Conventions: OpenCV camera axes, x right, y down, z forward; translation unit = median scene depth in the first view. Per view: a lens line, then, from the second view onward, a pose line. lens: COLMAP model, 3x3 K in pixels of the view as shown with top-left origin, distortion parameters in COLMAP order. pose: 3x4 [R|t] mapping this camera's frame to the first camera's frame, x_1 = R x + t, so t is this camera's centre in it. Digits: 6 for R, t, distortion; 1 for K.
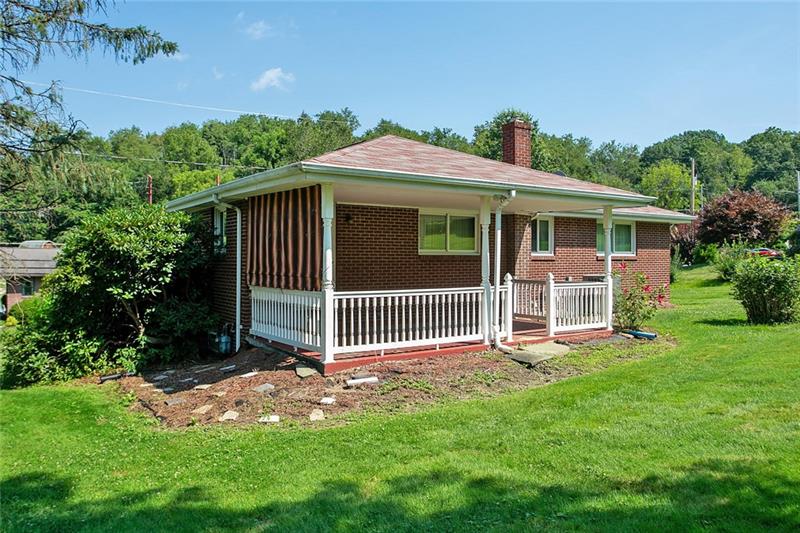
lens RADIAL K [[578.6, 0, 396.1], [0, 578.6, 266.2], [0, 0, 1]] dist [-0.004229, -0.000326]
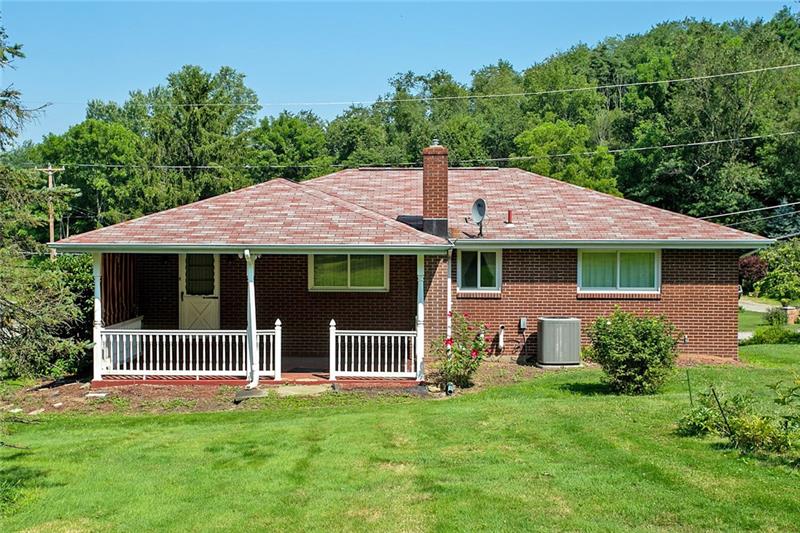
lens RADIAL K [[899.8, 0, 399.6], [0, 899.8, 267.0], [0, 0, 1]] dist [0.012420, 0.000000]
pose [[0.819514, 0.025101, -0.572510, 1.208093], [-0.010853, 0.999541, 0.028289, -0.122574], [0.572957, -0.016970, 0.819410, -0.246175]]
